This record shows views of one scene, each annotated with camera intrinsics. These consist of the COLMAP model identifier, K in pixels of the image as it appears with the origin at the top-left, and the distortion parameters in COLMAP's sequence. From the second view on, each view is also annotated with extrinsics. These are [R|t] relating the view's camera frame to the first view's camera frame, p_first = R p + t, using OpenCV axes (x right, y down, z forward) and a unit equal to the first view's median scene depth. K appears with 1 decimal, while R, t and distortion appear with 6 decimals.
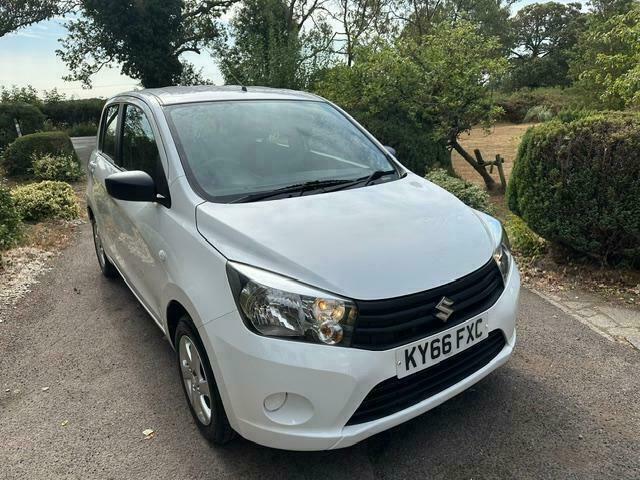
lens RADIAL K [[429.9, 0, 318.0], [0, 429.9, 242.3], [0, 0, 1]] dist [0.008182, 0.002578]
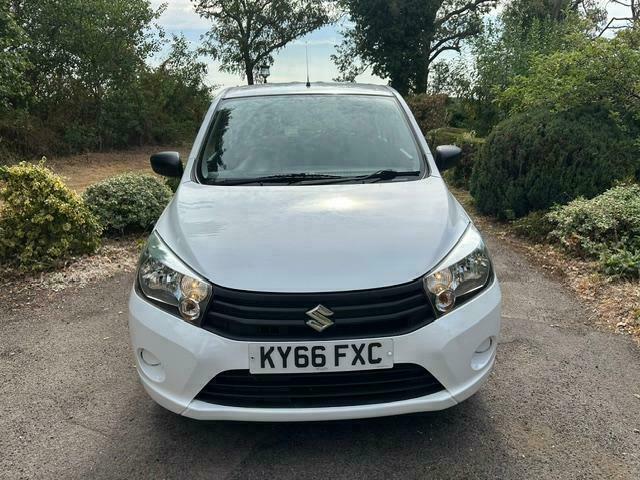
lens RADIAL K [[434.0, 0, 320.0], [0, 434.0, 240.0], [0, 0, 1]] dist [0.004916, 0.000303]
pose [[0.863518, 0.155004, -0.479907, 0.640047], [-0.156975, 0.986935, 0.036315, -0.038574], [0.479266, 0.043975, 0.876567, 0.160781]]
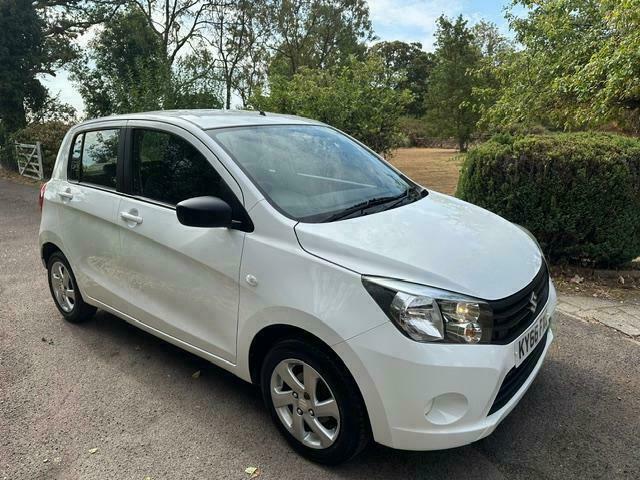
lens RADIAL K [[434.0, 0, 320.0], [0, 434.0, 240.0], [0, 0, 1]] dist [0.004916, 0.000303]
pose [[0.965150, -0.066780, 0.253034, -0.481010], [0.082426, 0.995254, -0.051733, 0.001844], [-0.248378, 0.070787, 0.966073, 0.010360]]
